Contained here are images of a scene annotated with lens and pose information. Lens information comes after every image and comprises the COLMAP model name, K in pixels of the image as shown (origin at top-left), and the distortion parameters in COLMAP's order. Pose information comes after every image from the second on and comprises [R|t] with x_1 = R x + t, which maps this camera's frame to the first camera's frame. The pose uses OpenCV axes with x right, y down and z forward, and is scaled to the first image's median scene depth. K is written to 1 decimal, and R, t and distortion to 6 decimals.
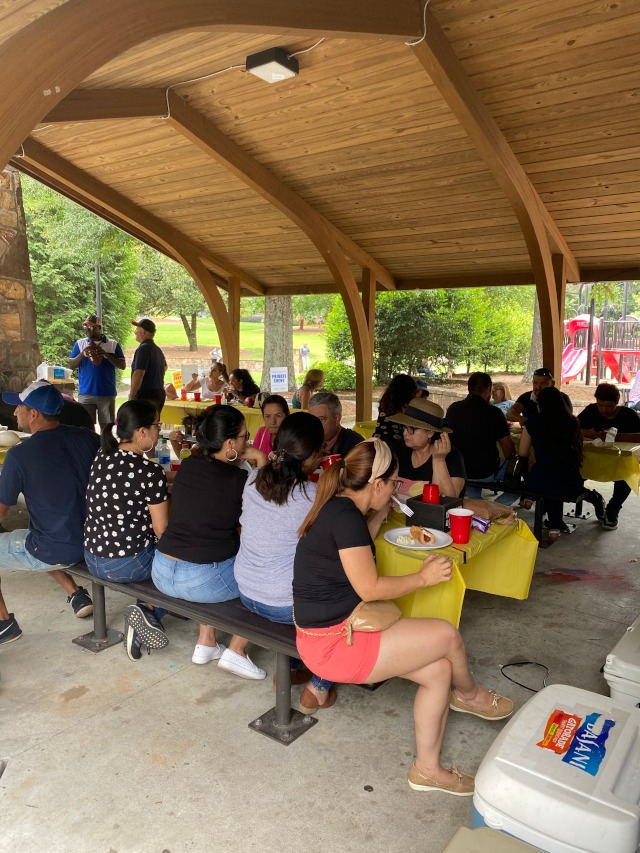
lens RADIAL K [[643.8, 0, 318.9], [0, 643.8, 428.4], [0, 0, 1]] dist [0.000416, -0.001122]
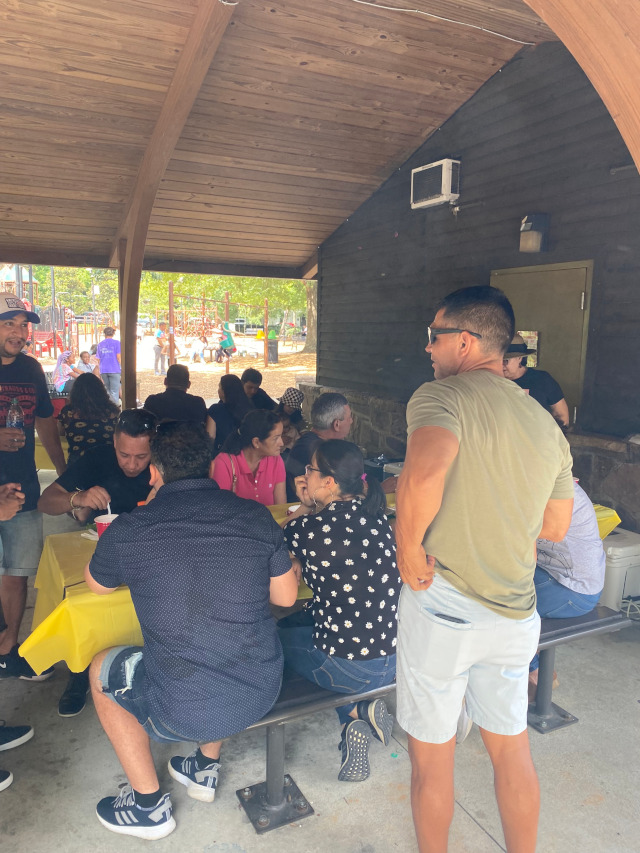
lens RADIAL K [[643.8, 0, 319.1], [0, 643.8, 423.8], [0, 0, 1]] dist [0.000416, -0.001122]
pose [[0.458928, -0.131686, 0.878660, -0.518466], [0.108268, 0.989874, 0.091805, -0.066989], [-0.881852, 0.052999, 0.468538, 0.389638]]
